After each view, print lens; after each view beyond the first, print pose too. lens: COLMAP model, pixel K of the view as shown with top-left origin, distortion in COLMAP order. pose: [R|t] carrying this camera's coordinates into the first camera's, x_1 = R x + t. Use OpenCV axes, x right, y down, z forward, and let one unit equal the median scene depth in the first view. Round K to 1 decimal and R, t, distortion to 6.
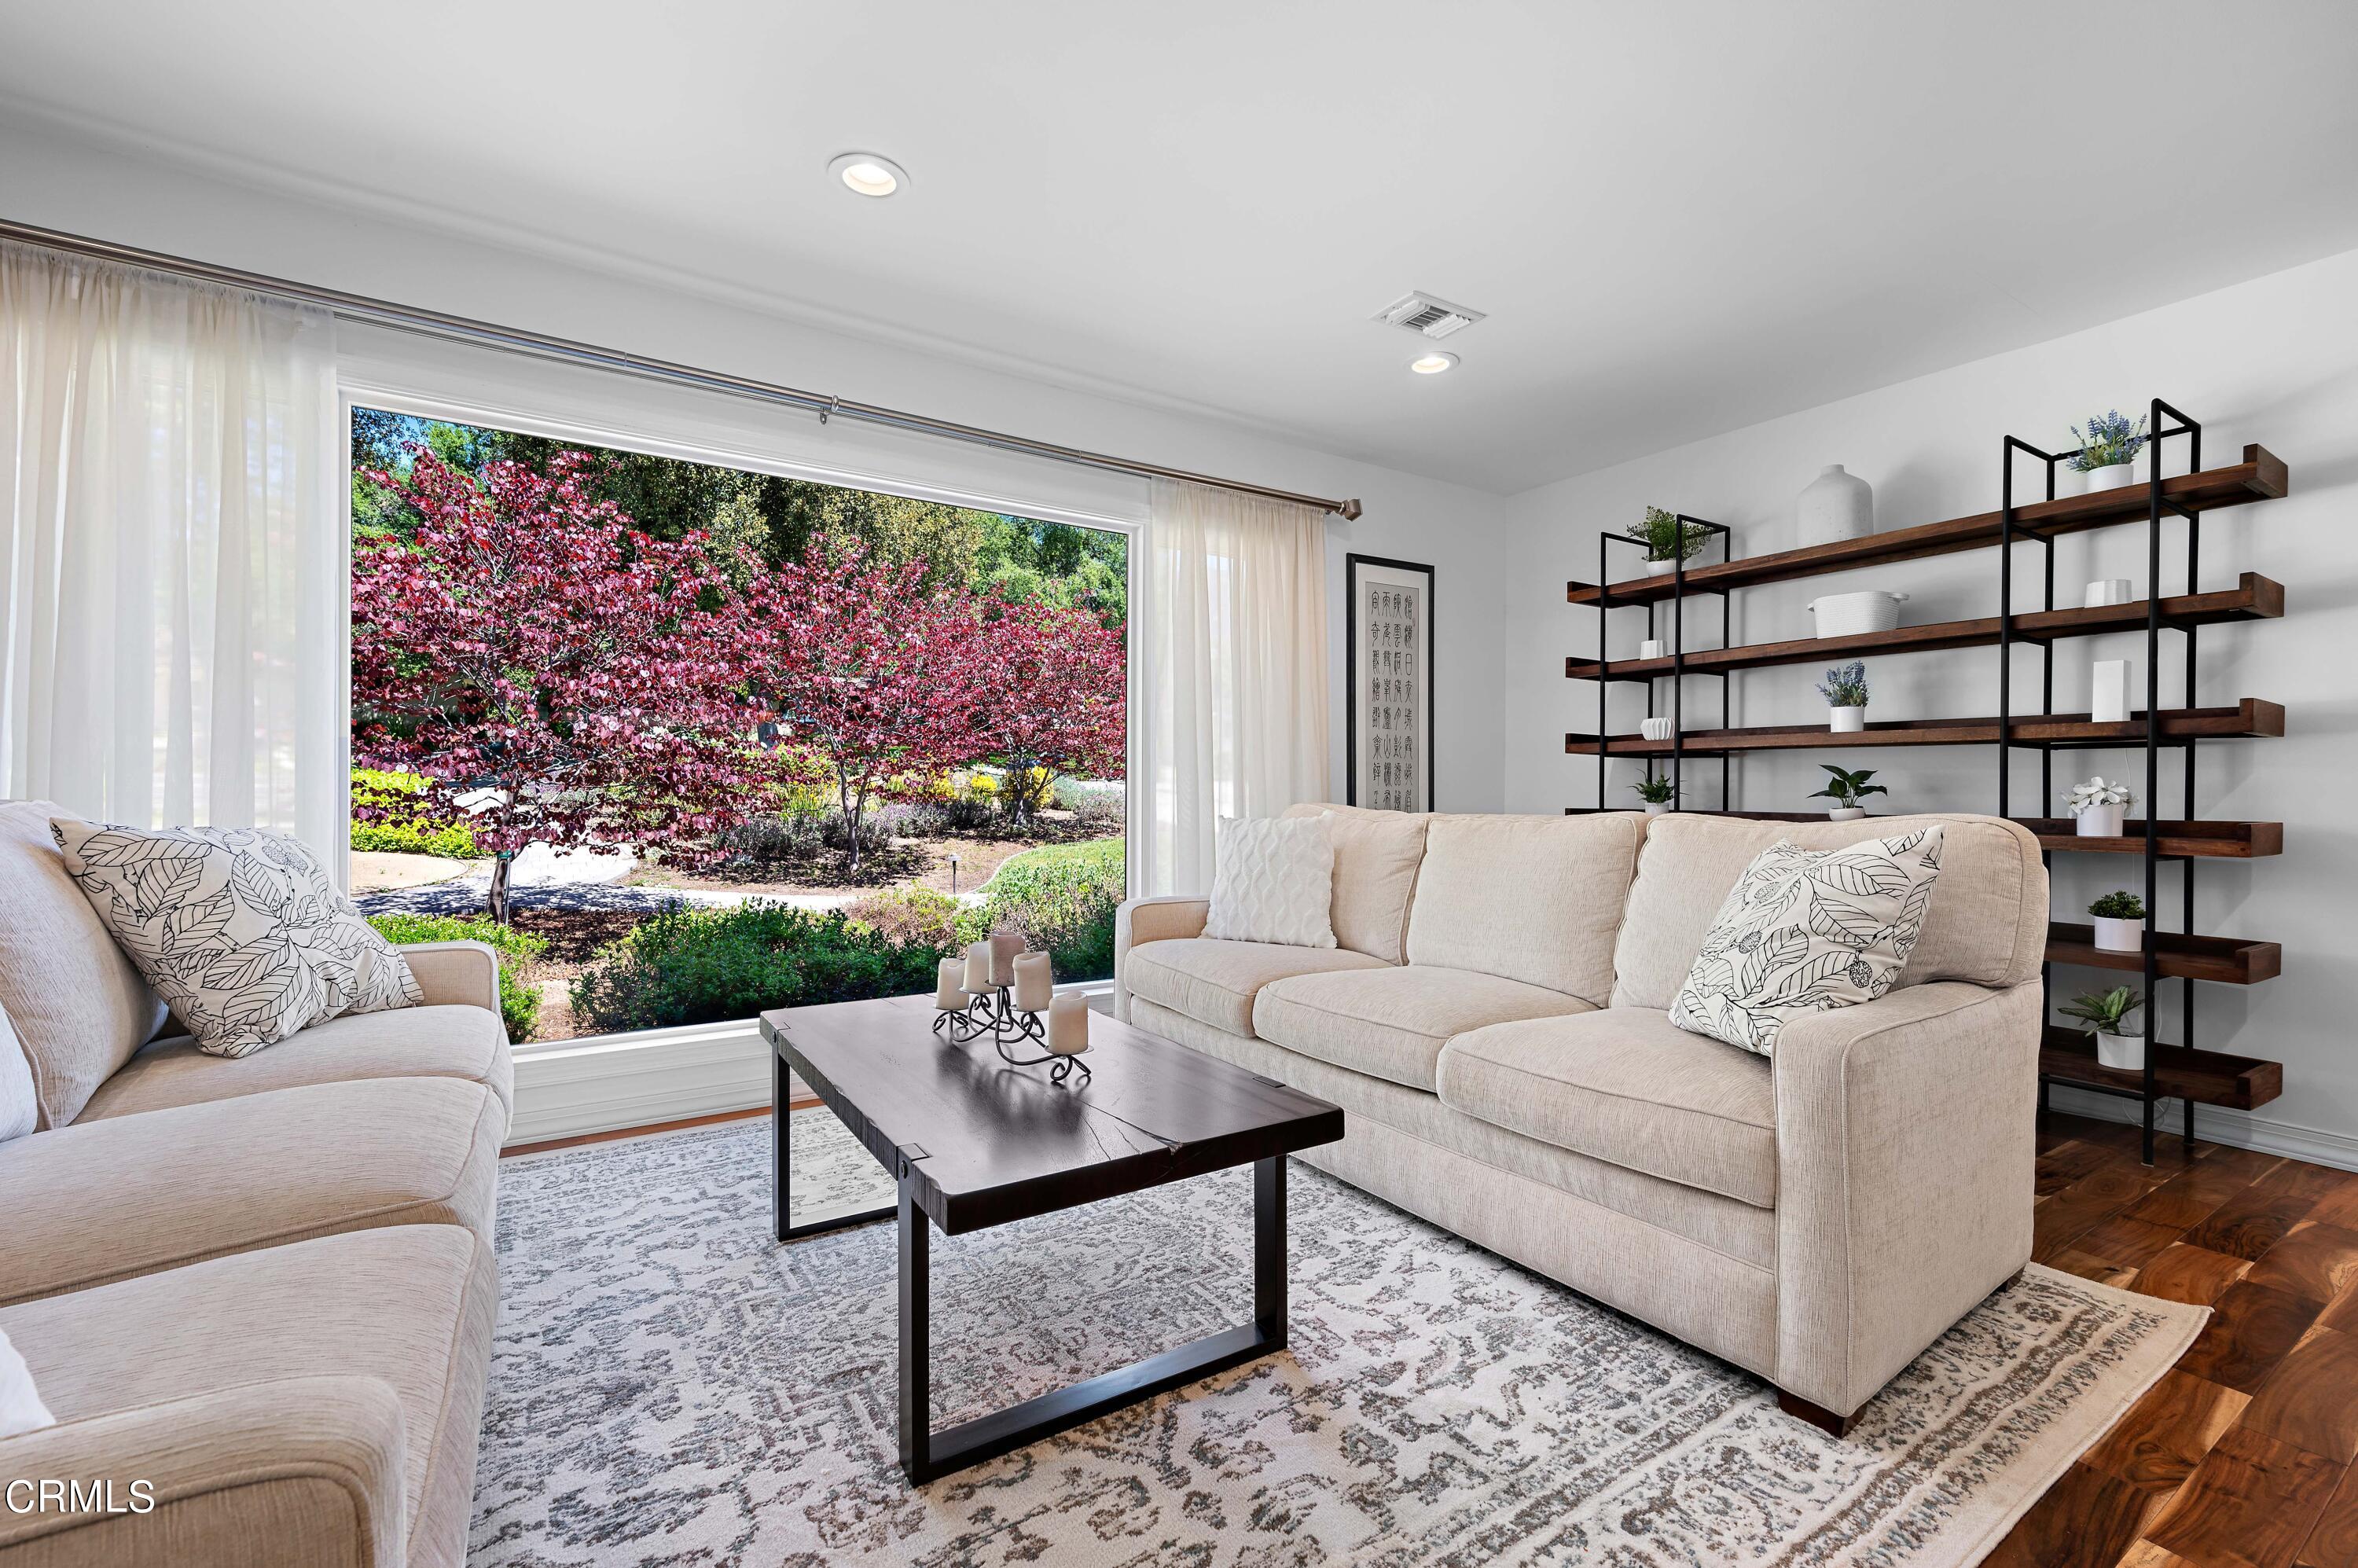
lens RADIAL K [[1006.2, 0, 1178.5], [0, 1006.2, 795.2], [0, 0, 1]] dist [0.000780, -0.000085]
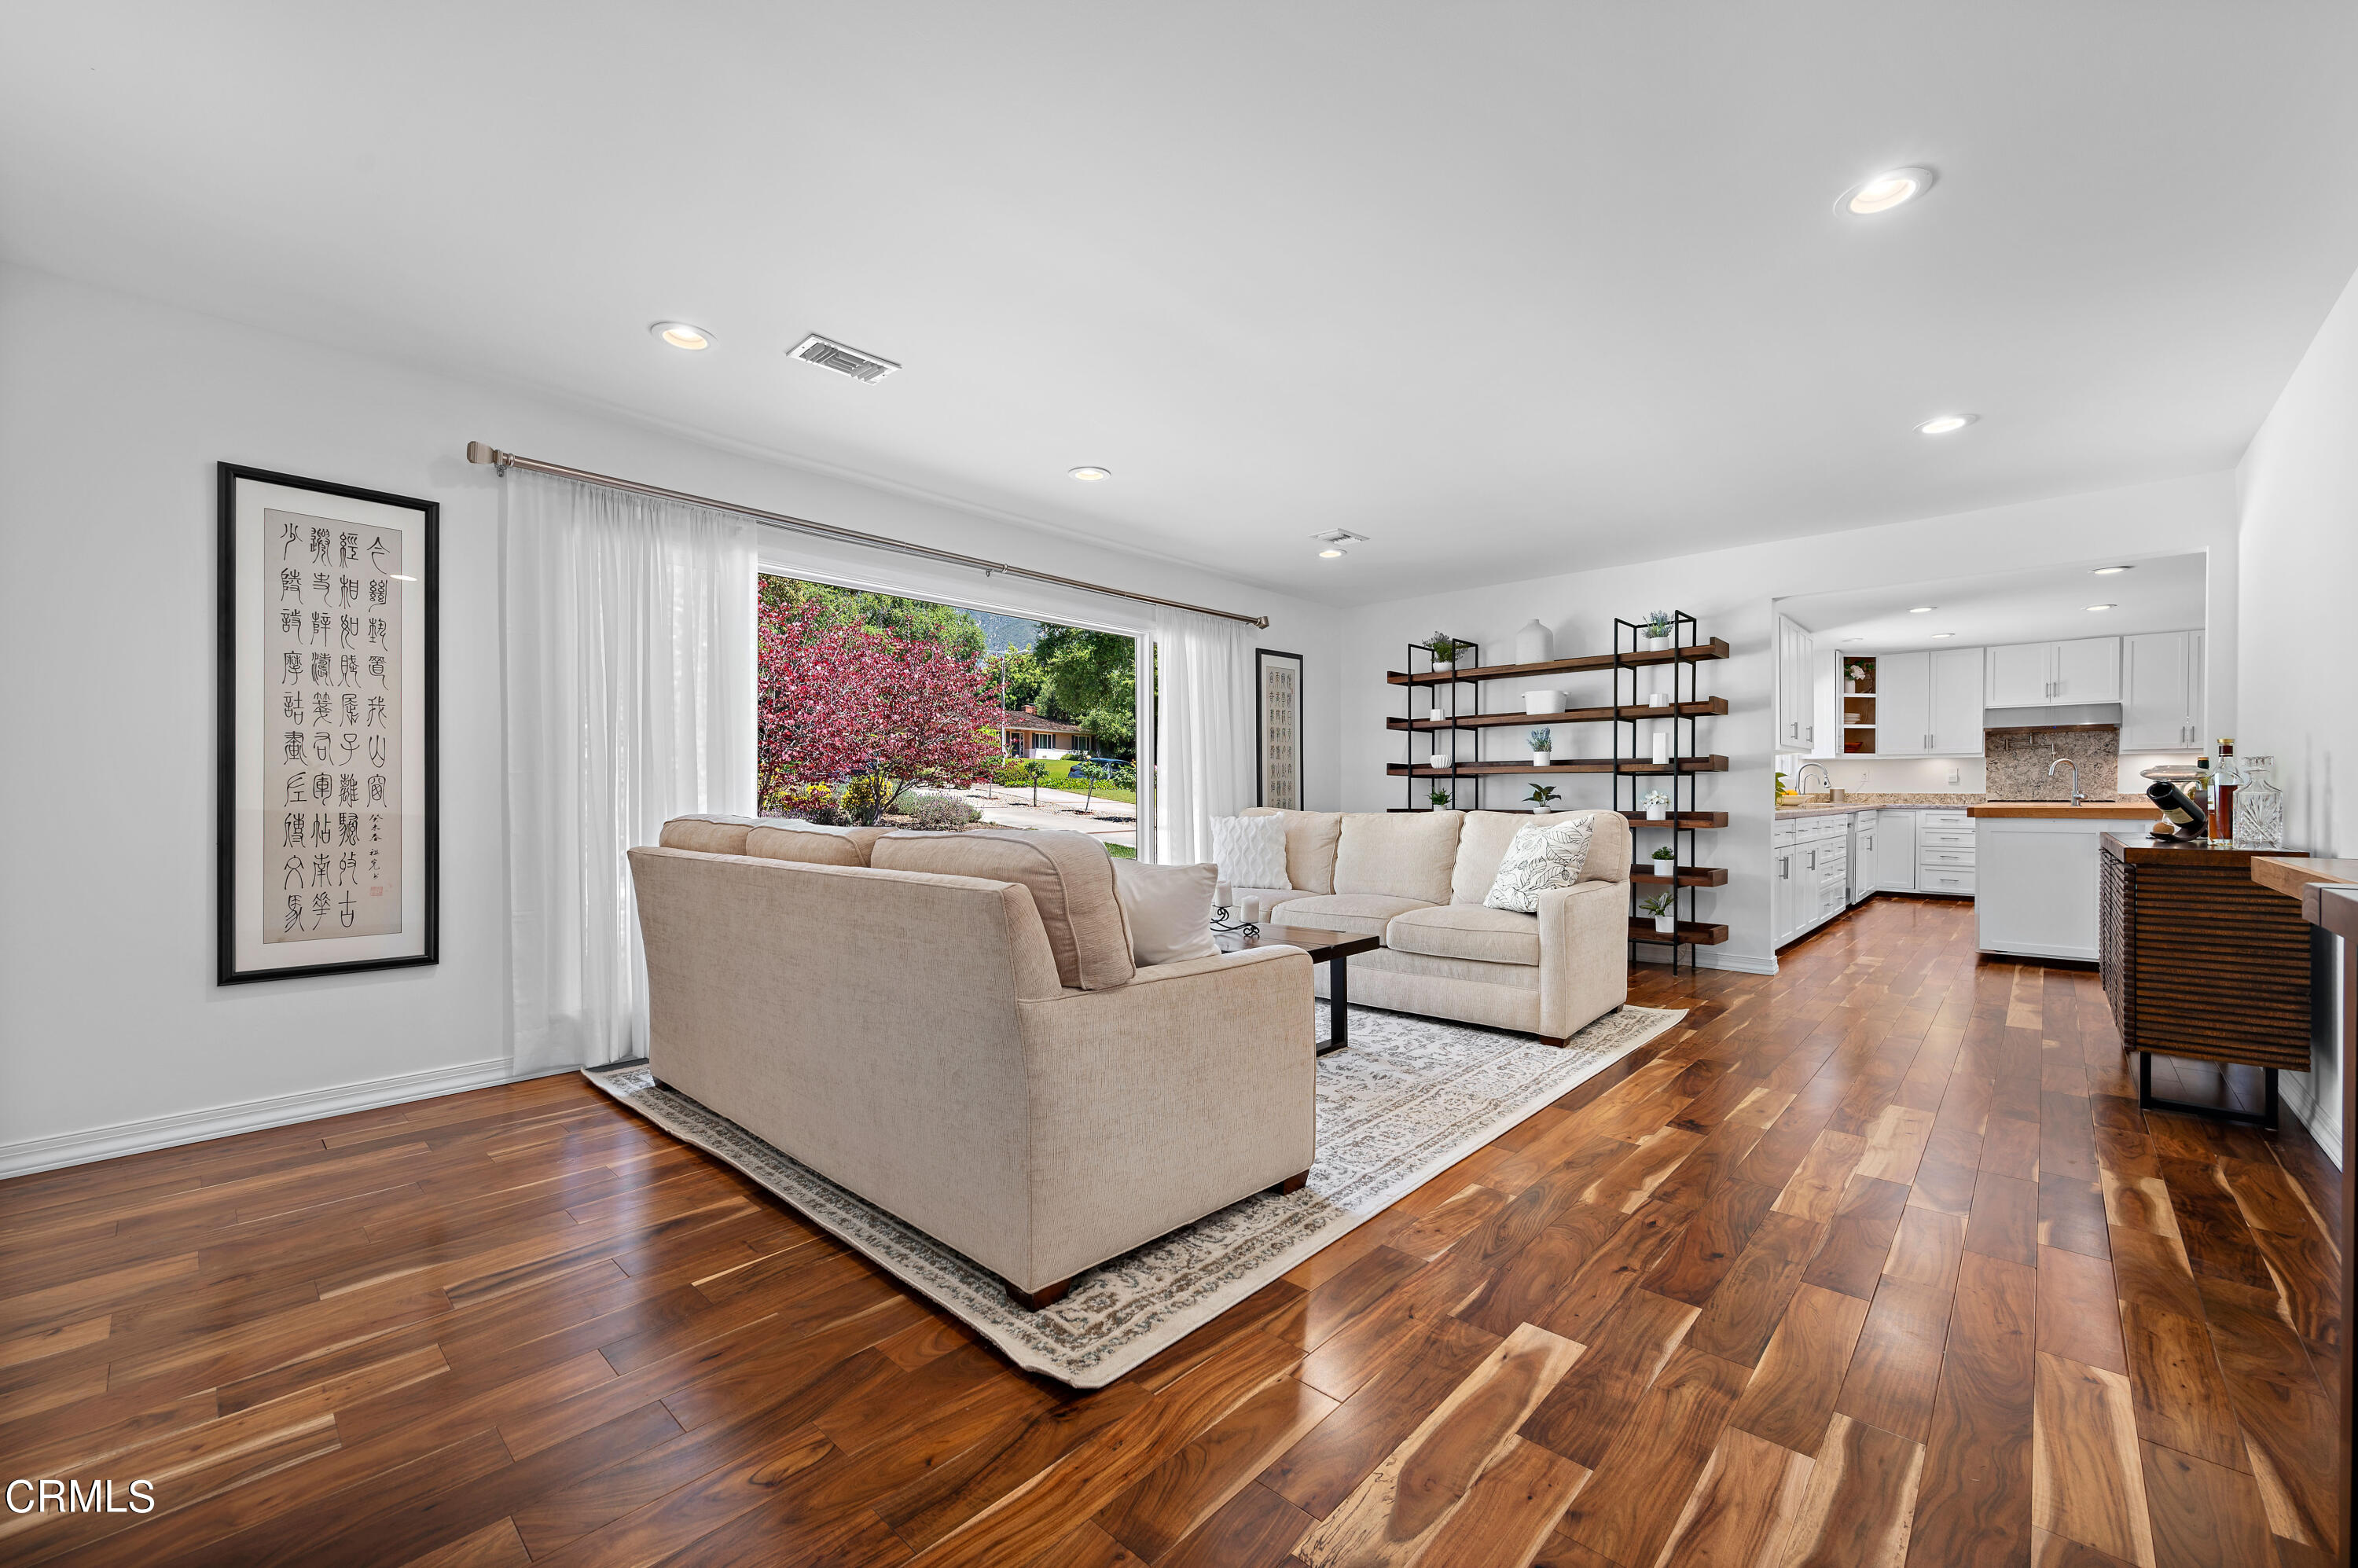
lens RADIAL K [[936.0, 0, 1165.2], [0, 936.0, 801.9], [0, 0, 1]] dist [-0.000040, 0.000269]
pose [[0.971746, -0.009373, 0.235842, -0.490241], [0.008310, 0.999950, 0.005498, -0.013823], [-0.235882, -0.003383, 0.971776, -0.600329]]
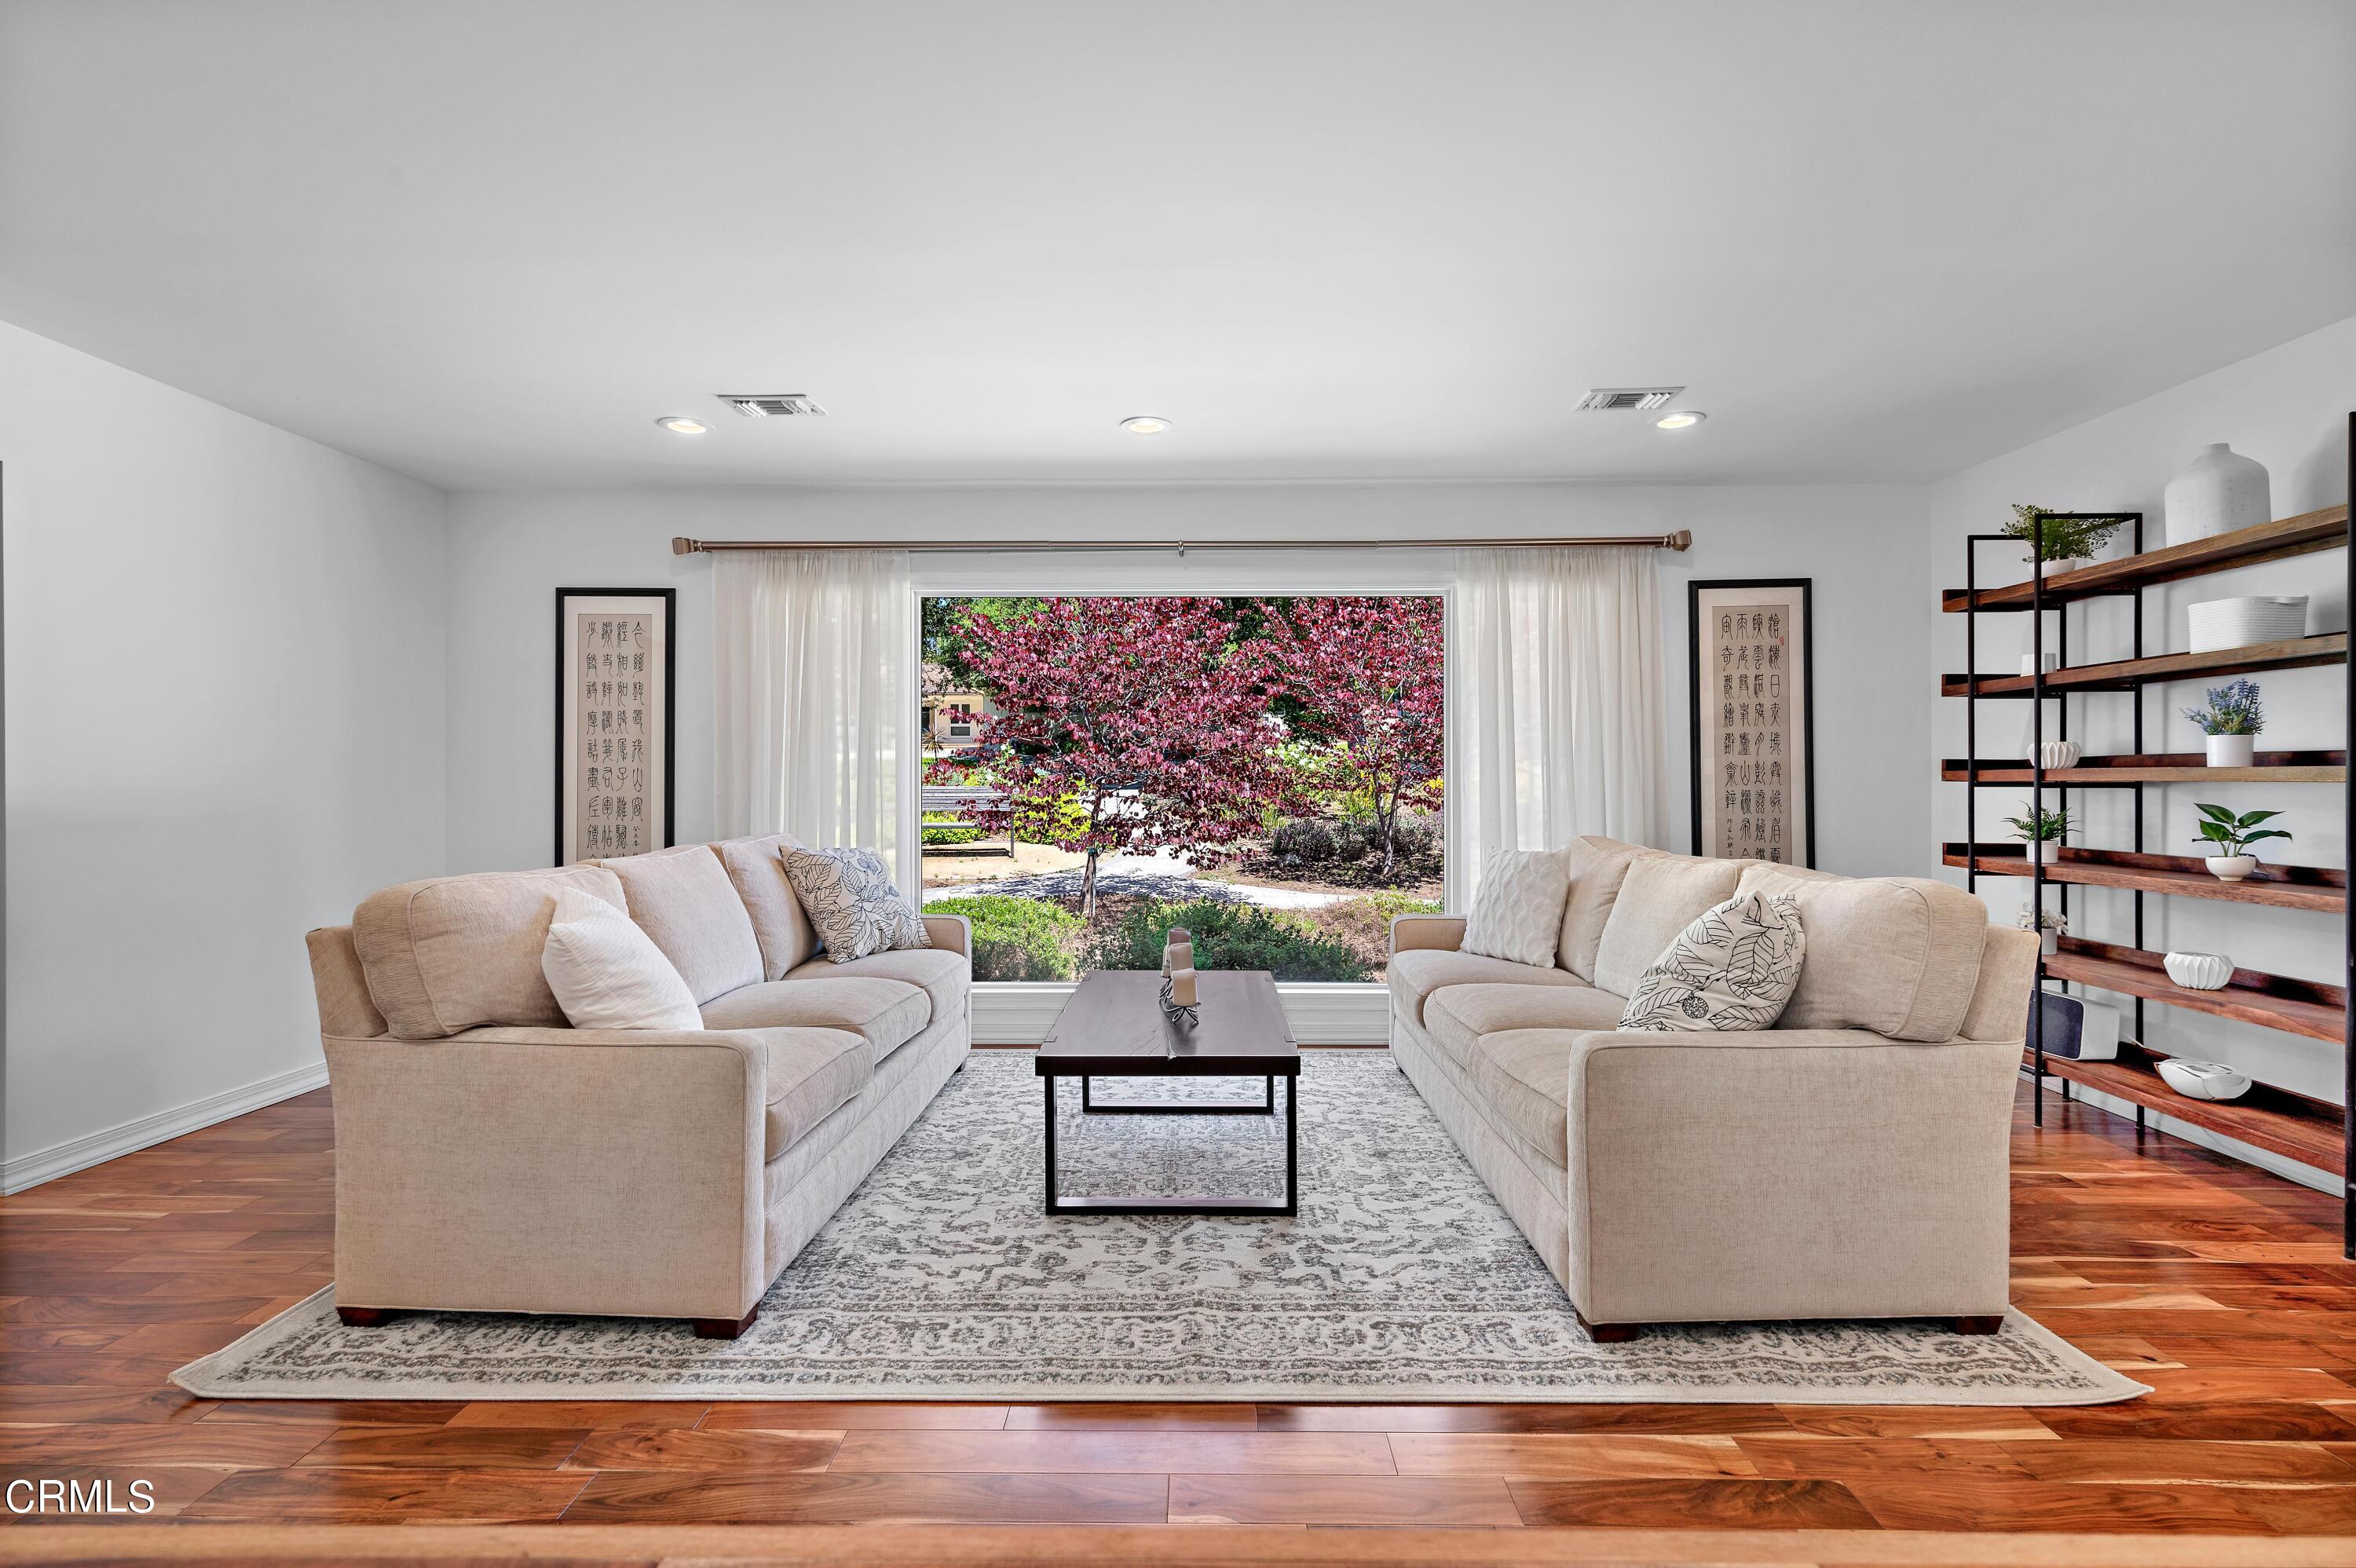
lens RADIAL K [[1096.5, 0, 1176.1], [0, 1096.5, 785.6], [0, 0, 1]] dist [0.001447, -0.000190]
pose [[0.829248, -0.005304, -0.558855, 0.542810], [0.004346, 0.999986, -0.003043, -0.056257], [0.558863, 0.000094, 0.829260, -0.284889]]
